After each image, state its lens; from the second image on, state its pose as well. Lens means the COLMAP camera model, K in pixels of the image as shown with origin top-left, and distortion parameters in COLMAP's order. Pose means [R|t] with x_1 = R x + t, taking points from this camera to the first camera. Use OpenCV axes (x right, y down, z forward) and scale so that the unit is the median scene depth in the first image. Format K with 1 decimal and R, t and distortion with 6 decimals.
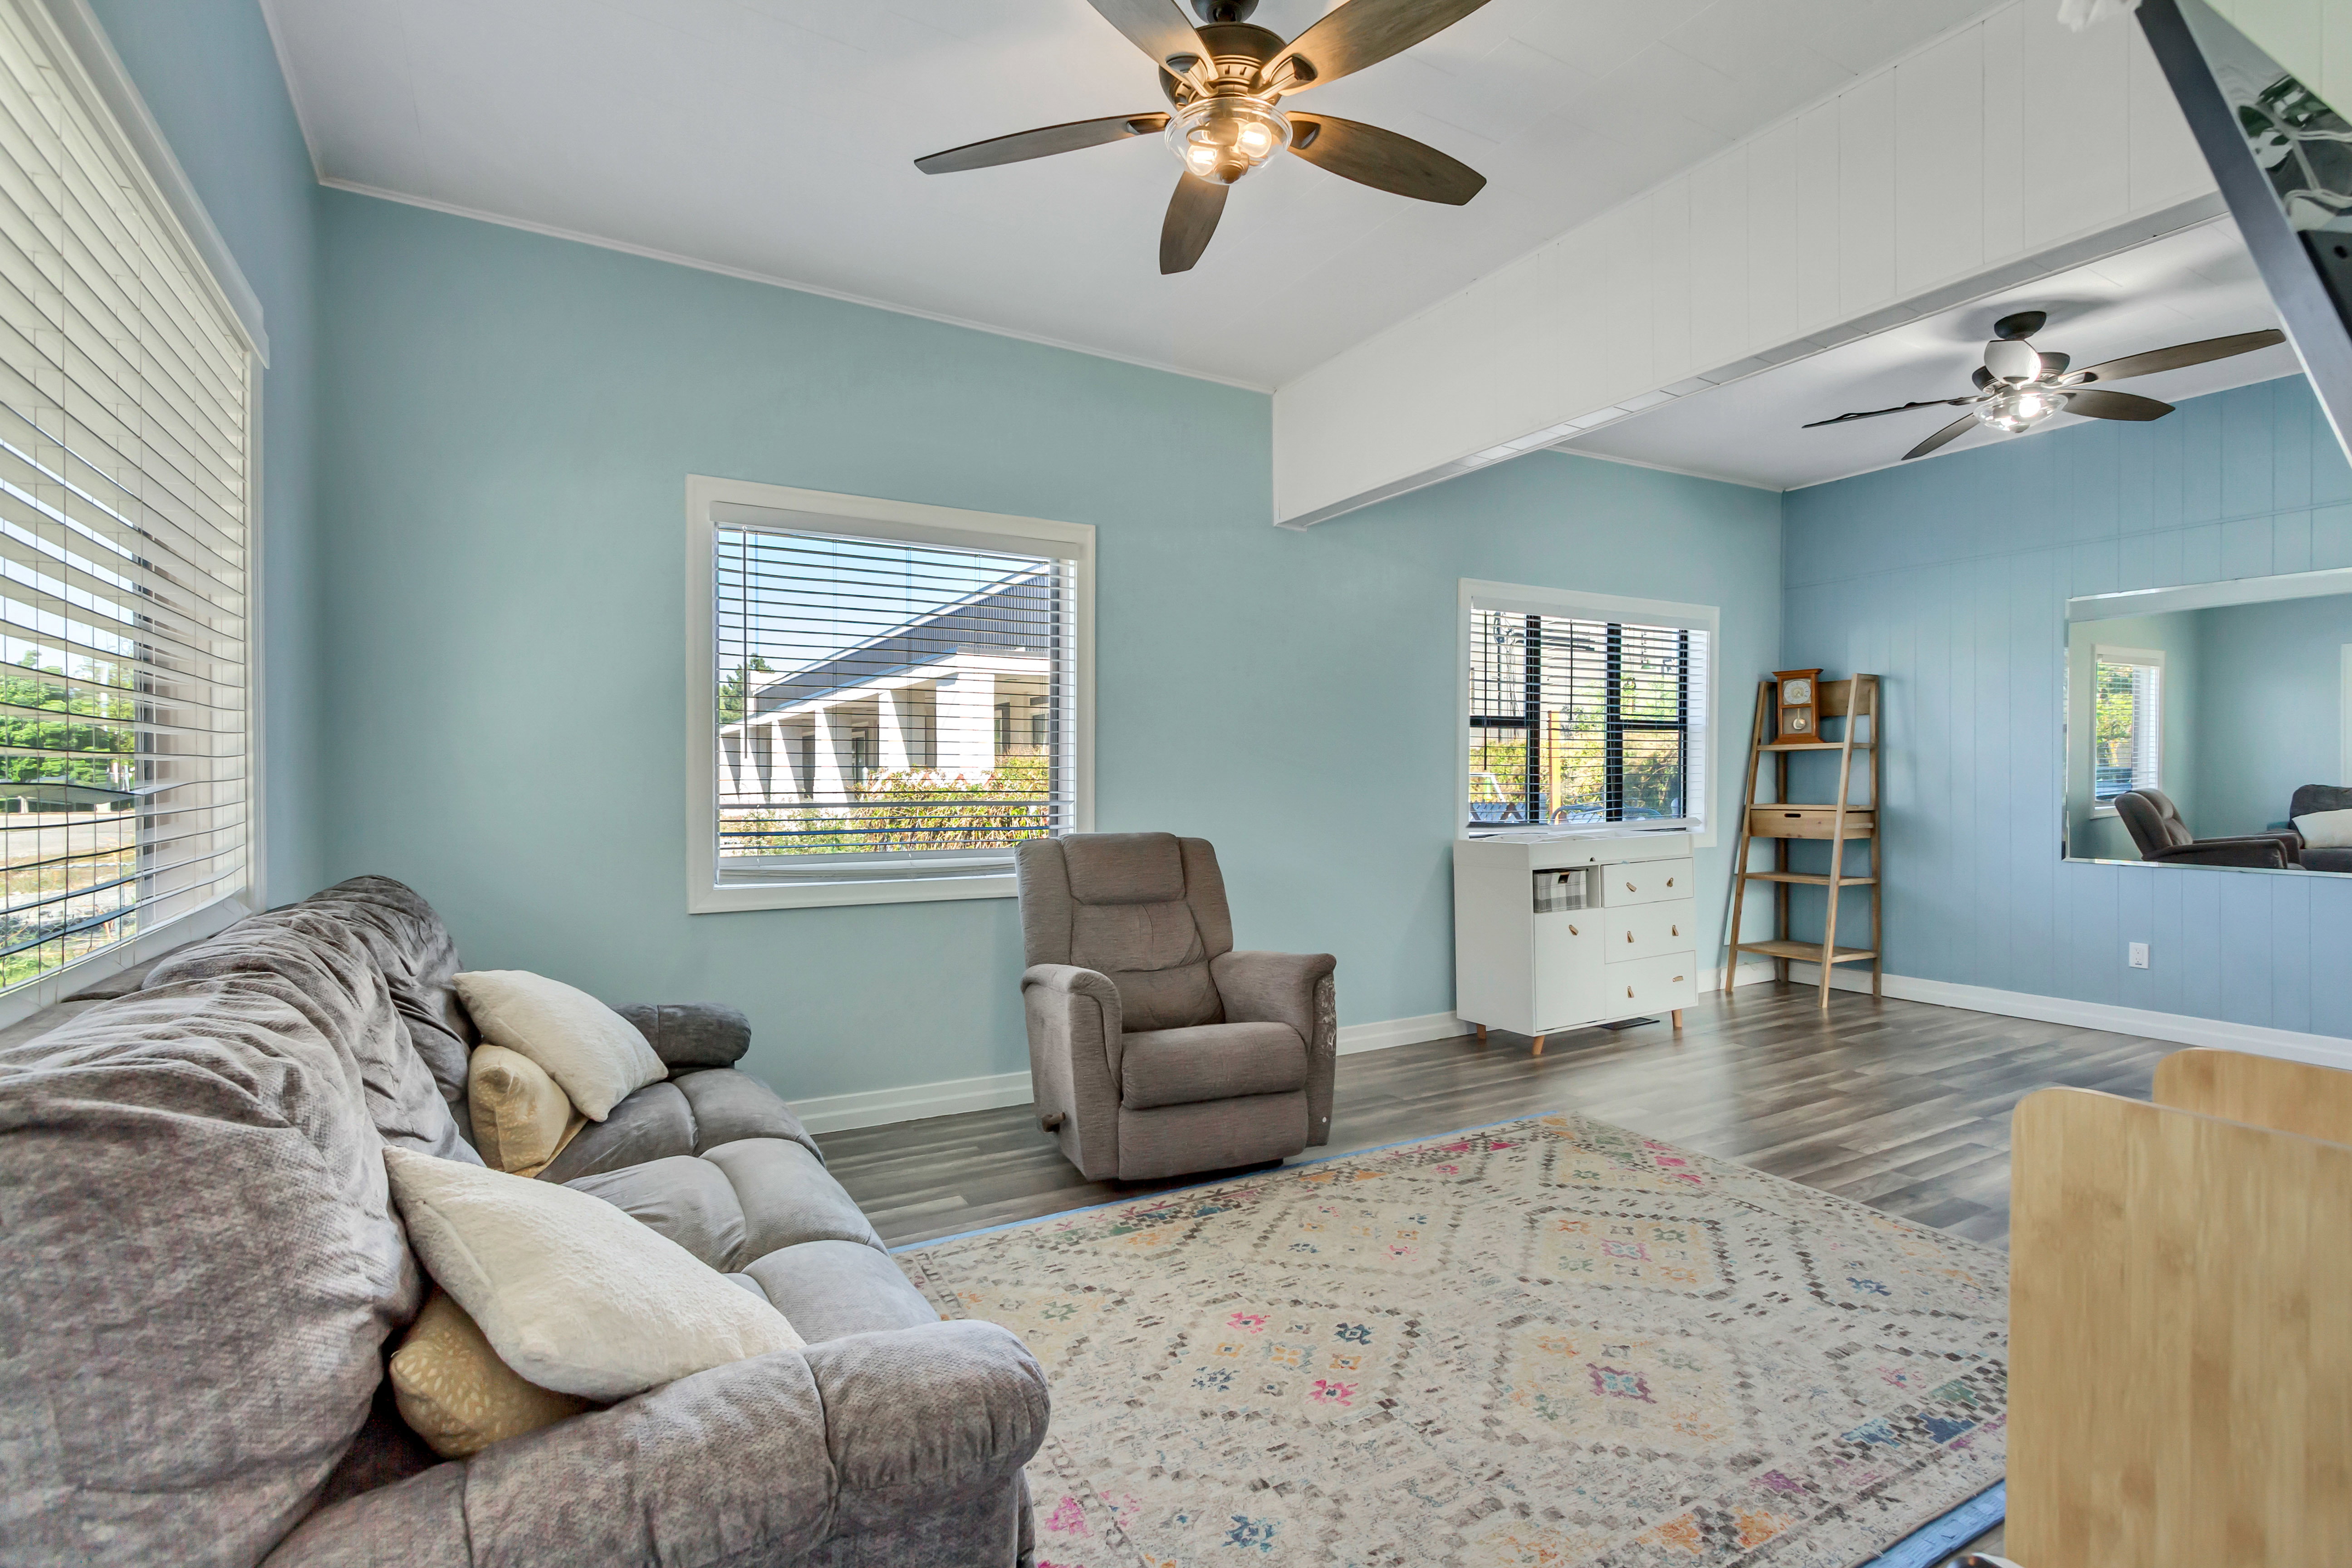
lens RADIAL K [[1104.6, 0, 1172.1], [0, 1104.6, 786.8], [0, 0, 1]] dist [0.001088, 0.000101]
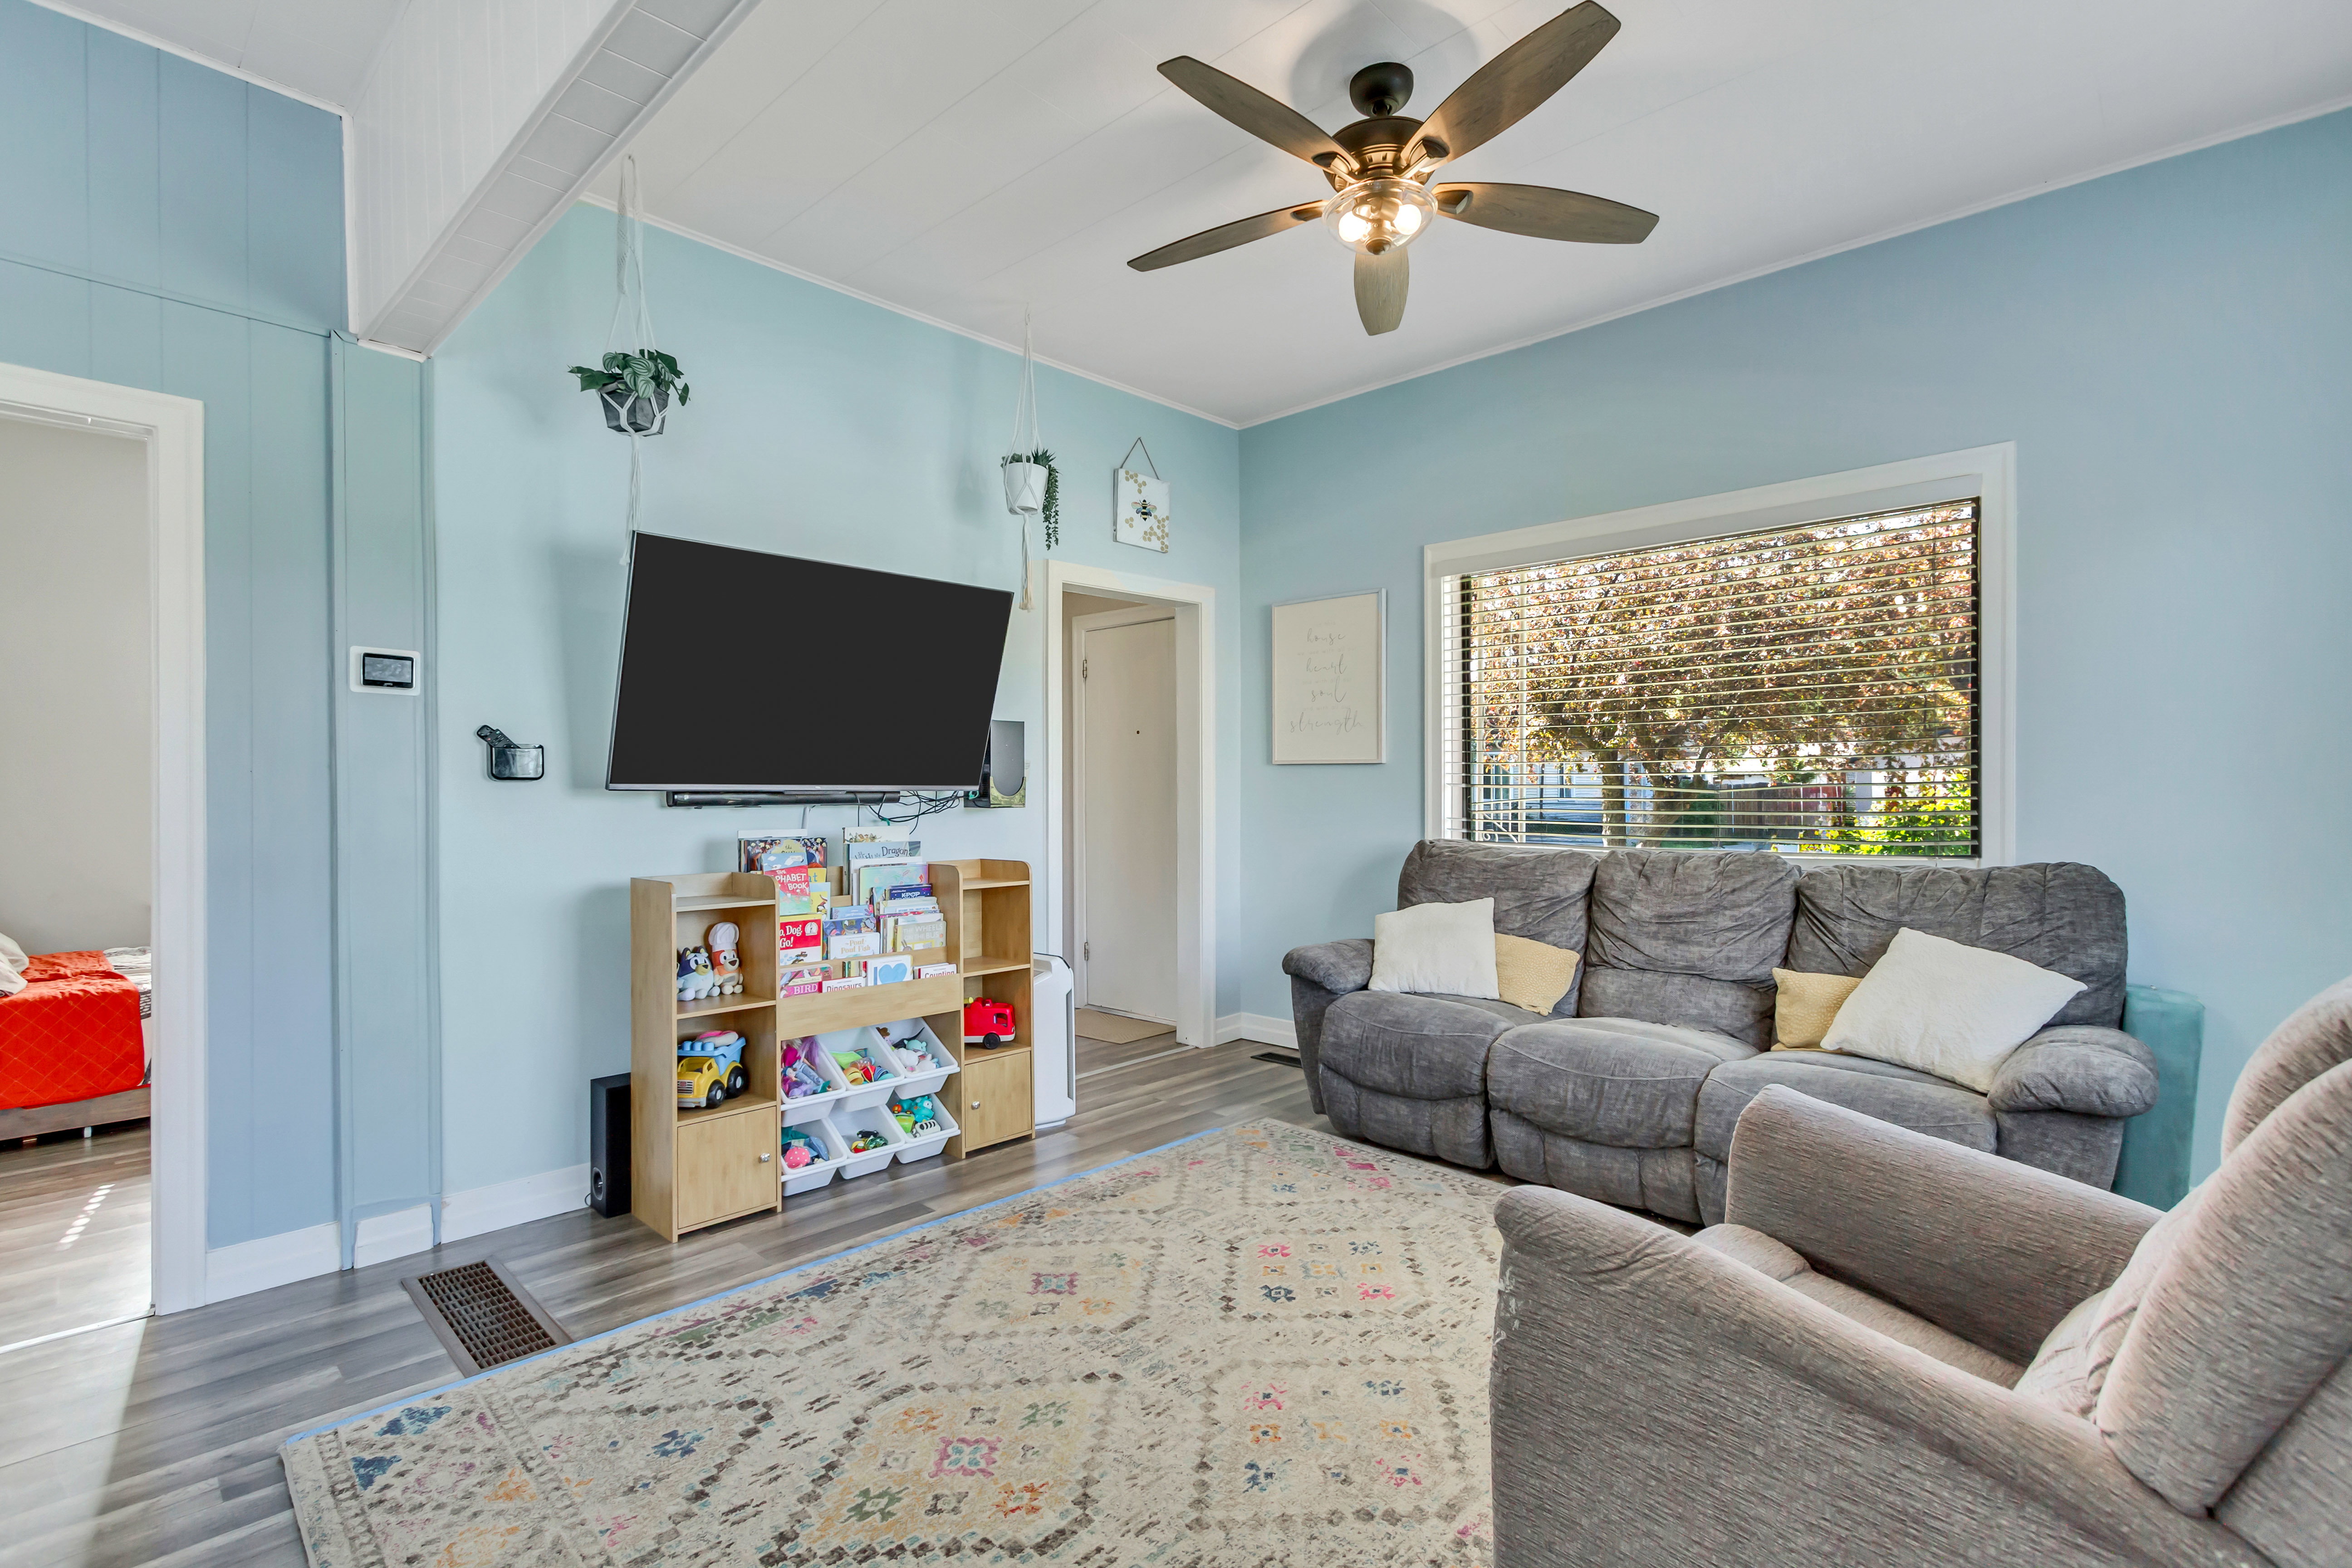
lens RADIAL K [[1104.6, 0, 1178.0], [0, 1104.6, 786.5], [0, 0, 1]] dist [0.001088, 0.000101]
pose [[-0.960460, 0.001798, -0.278411, 0.550852], [0.000160, 0.999983, 0.005905, -0.009825], [0.278417, 0.005627, -0.960444, 1.980278]]
